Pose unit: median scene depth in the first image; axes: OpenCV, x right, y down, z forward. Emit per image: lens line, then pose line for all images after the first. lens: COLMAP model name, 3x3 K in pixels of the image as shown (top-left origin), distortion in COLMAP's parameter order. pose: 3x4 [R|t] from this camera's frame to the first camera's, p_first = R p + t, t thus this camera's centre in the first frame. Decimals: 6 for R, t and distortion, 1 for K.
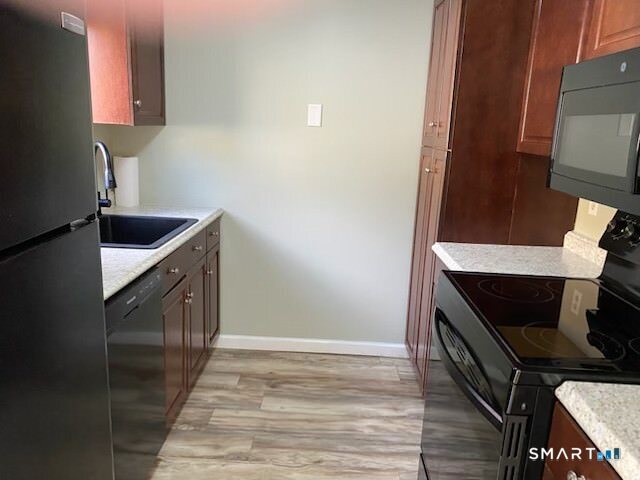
lens RADIAL K [[487.1, 0, 321.1], [0, 487.1, 239.0], [0, 0, 1]] dist [0.037374, -0.046514]
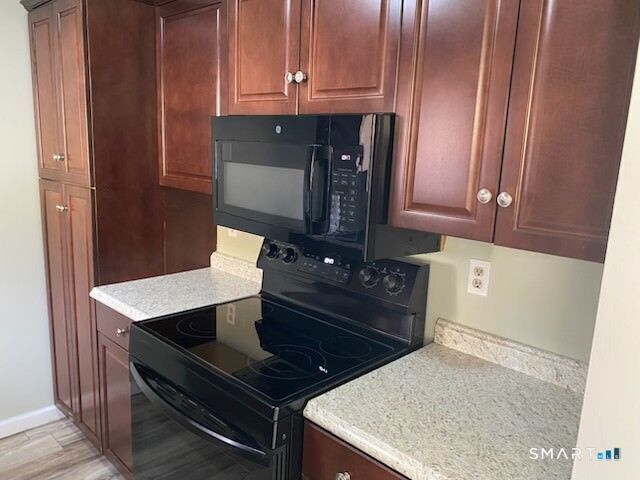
lens RADIAL K [[487.1, 0, 319.7], [0, 487.1, 241.3], [0, 0, 1]] dist [0.037374, -0.046514]
pose [[0.677134, -0.152085, 0.719972, -0.131703], [0.152815, 0.986142, 0.064587, -0.078254], [-0.719817, 0.066288, 0.690991, 0.058804]]
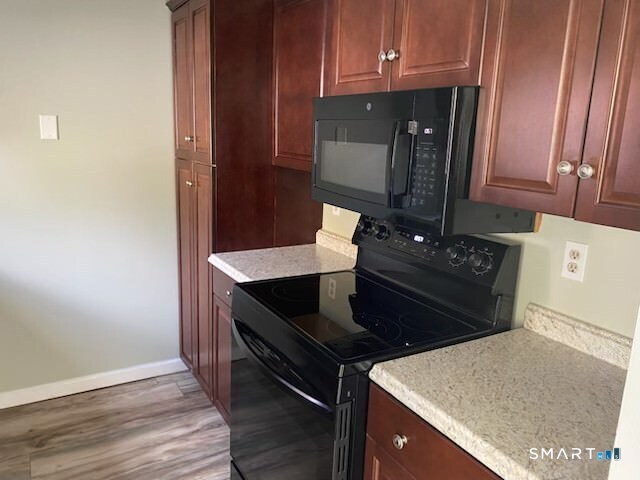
lens RADIAL K [[487.1, 0, 319.6], [0, 487.1, 233.4], [0, 0, 1]] dist [0.037374, -0.046514]
pose [[0.847095, -0.117737, 0.518236, -0.105041], [0.118340, 0.992456, 0.032039, -0.045603], [-0.518099, 0.034188, 0.854637, -0.001813]]
